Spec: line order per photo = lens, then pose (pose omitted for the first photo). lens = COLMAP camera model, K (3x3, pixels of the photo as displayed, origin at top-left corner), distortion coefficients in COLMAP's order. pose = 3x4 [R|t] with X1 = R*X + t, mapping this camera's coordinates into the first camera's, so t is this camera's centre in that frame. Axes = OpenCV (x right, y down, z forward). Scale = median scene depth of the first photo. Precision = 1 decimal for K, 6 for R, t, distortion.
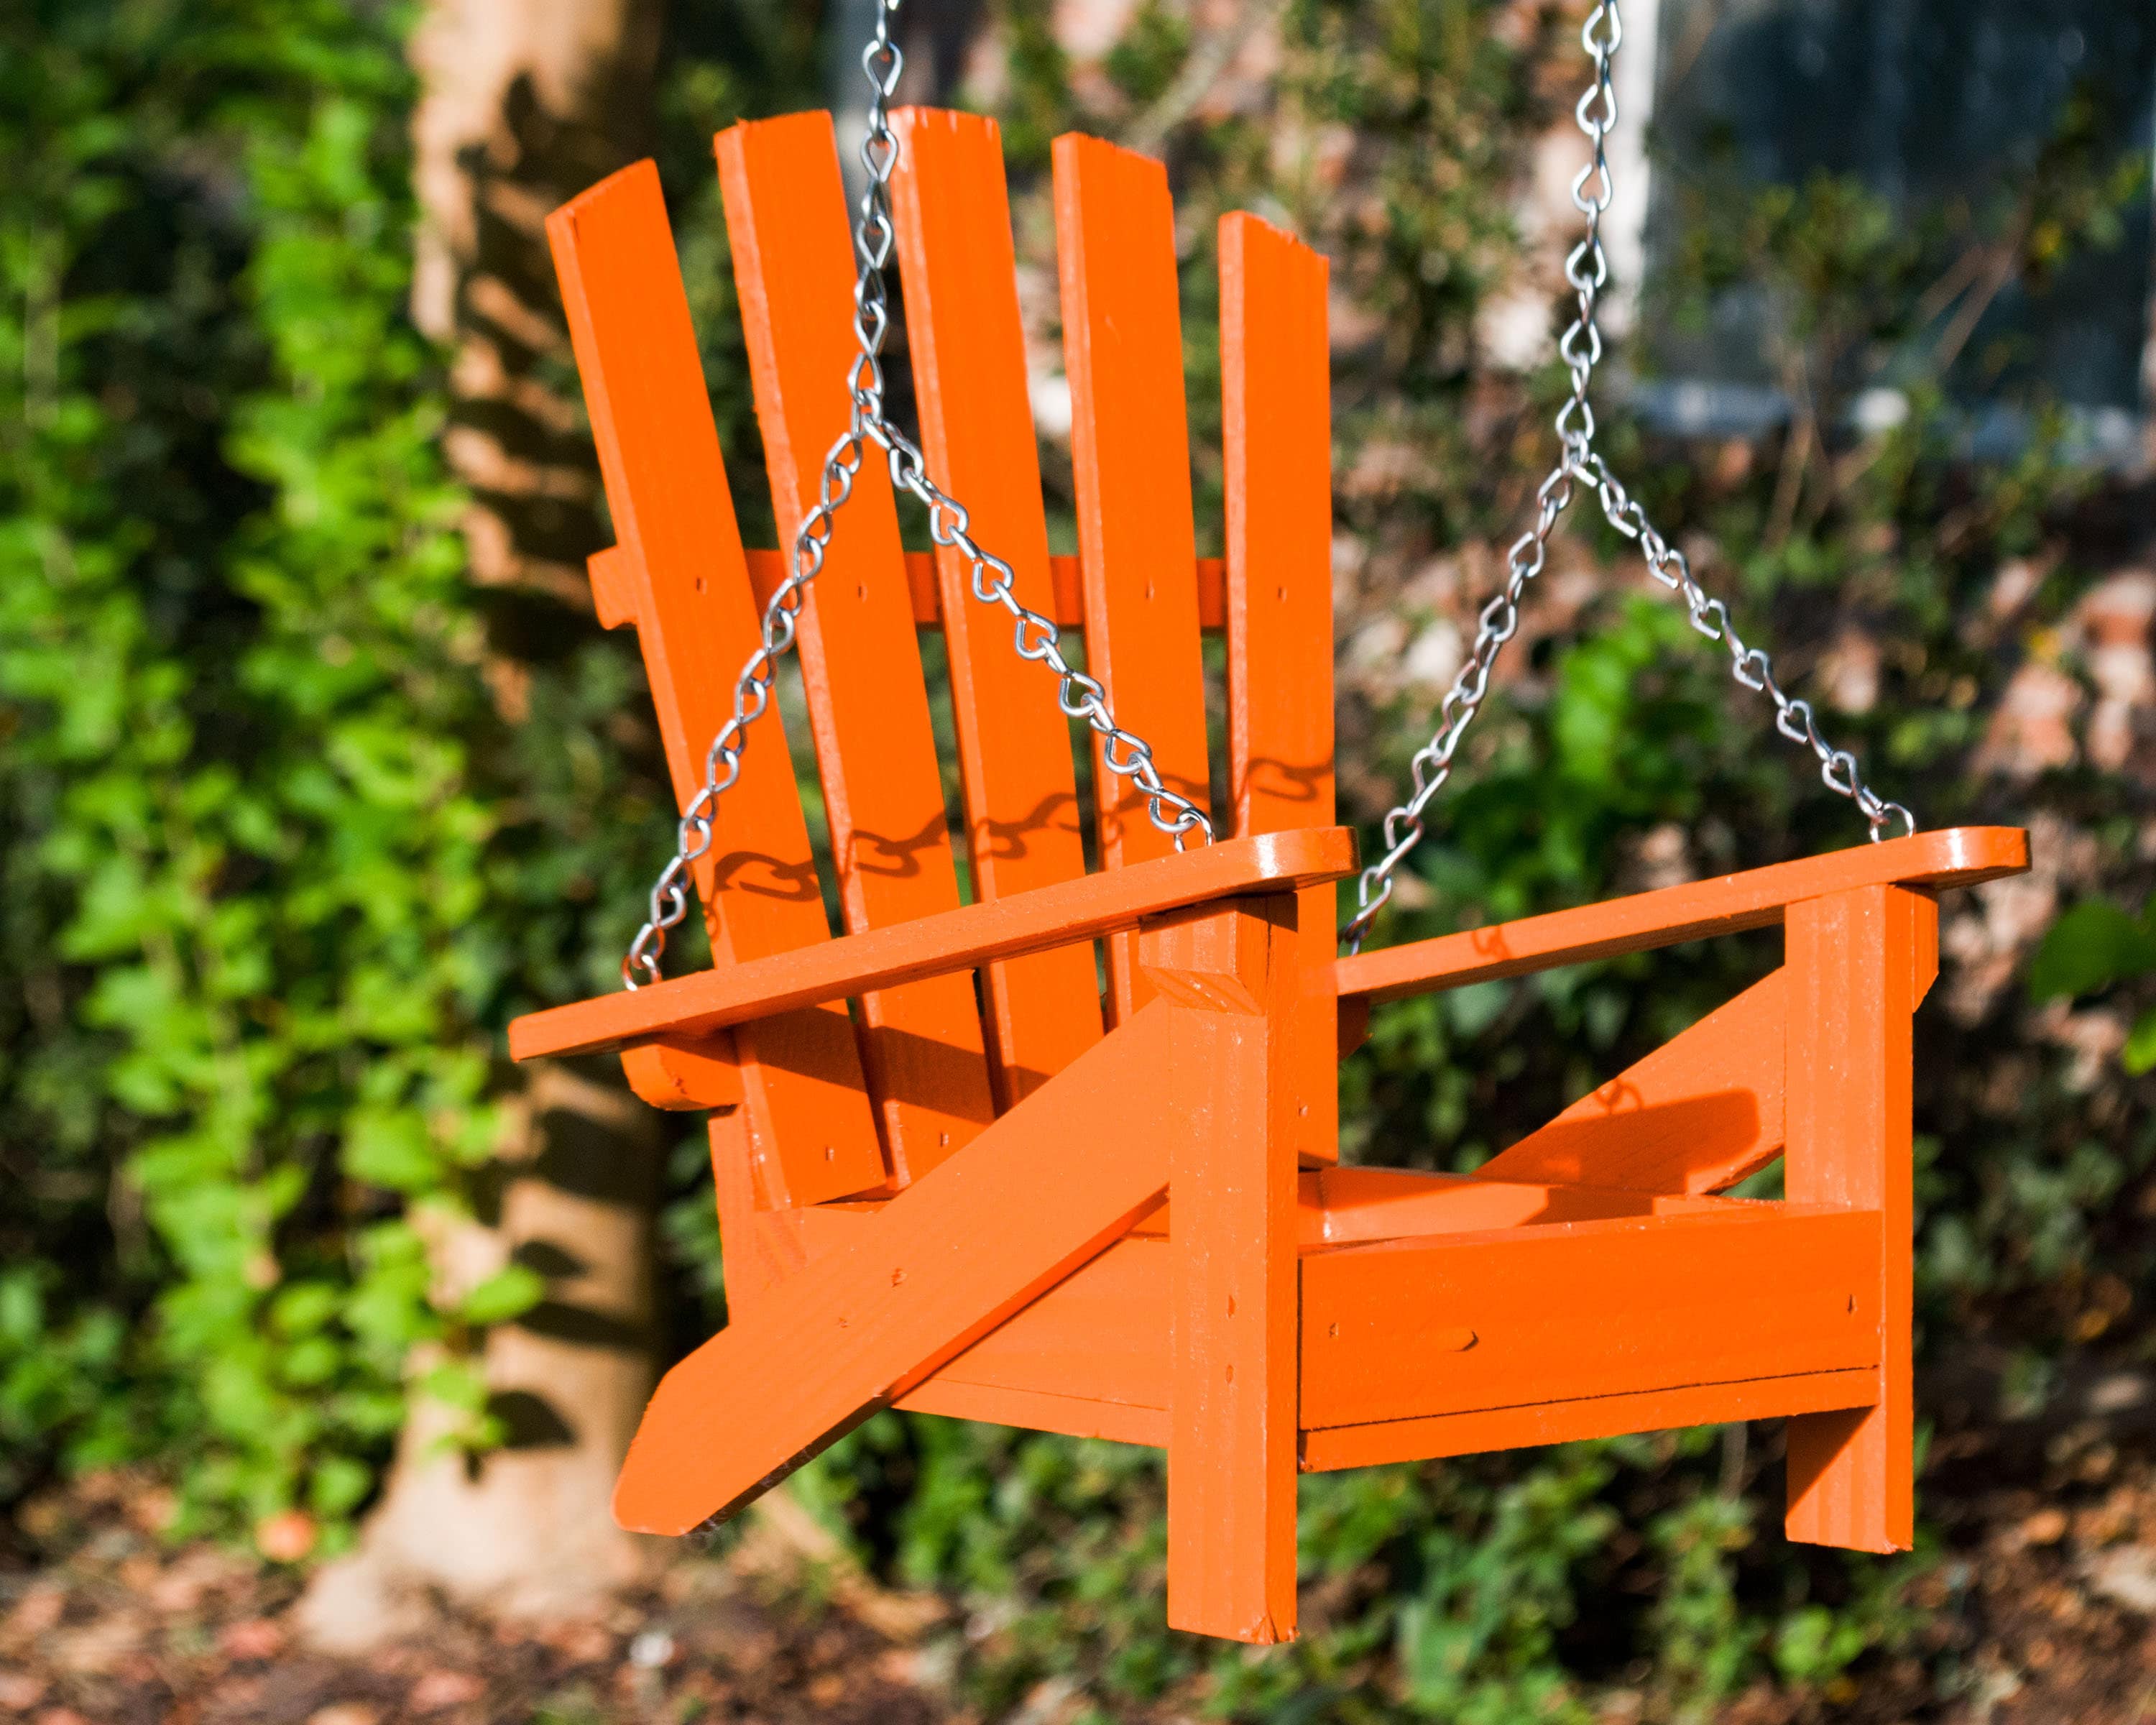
lens RADIAL K [[3228.2, 0, 1019.3], [0, 3228.2, 843.1], [0, 0, 1]] dist [-0.079727, 0.055488]
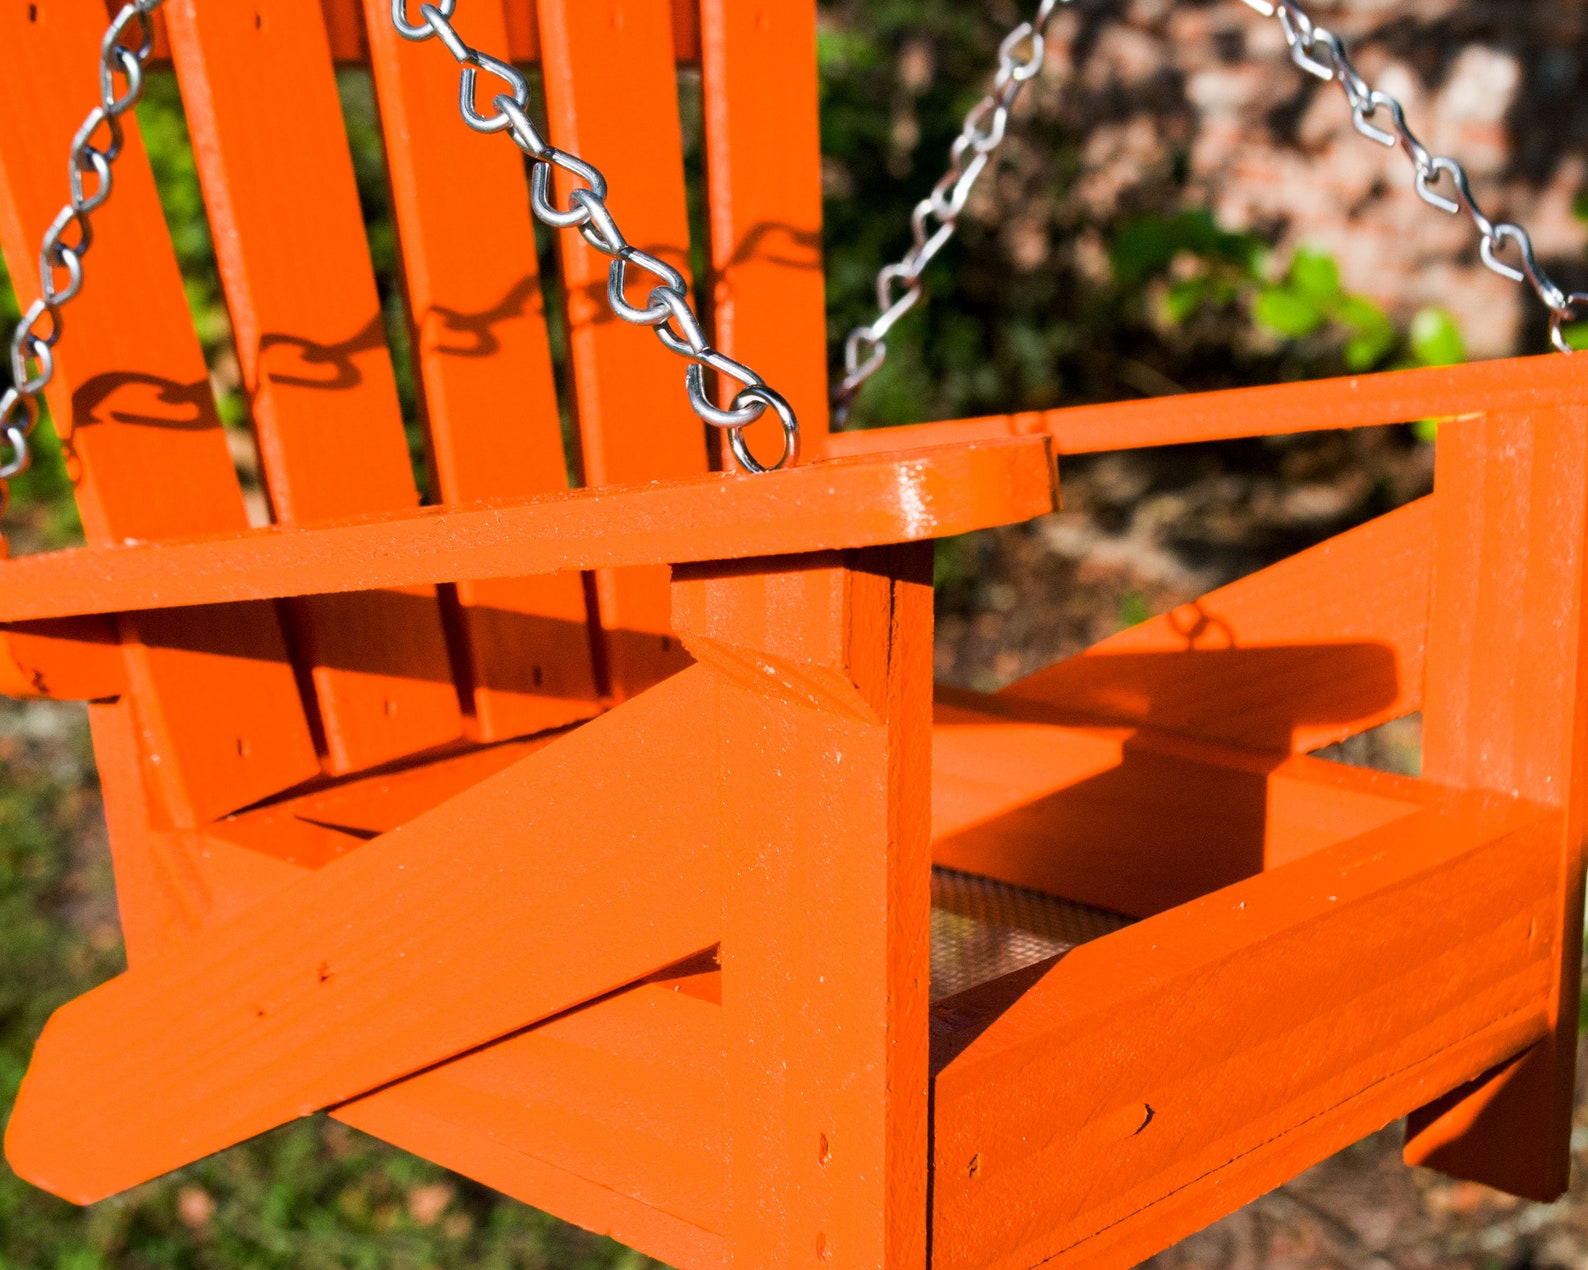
lens RADIAL K [[2377.6, 0, 750.8], [0, 2377.6, 620.7], [0, 0, 1]] dist [-0.079727, 0.055488]
pose [[0.993125, -0.029374, 0.113313, -0.000044], [0.009637, 0.985233, 0.170945, -0.034381], [-0.116662, -0.168678, 0.978743, 0.438794]]
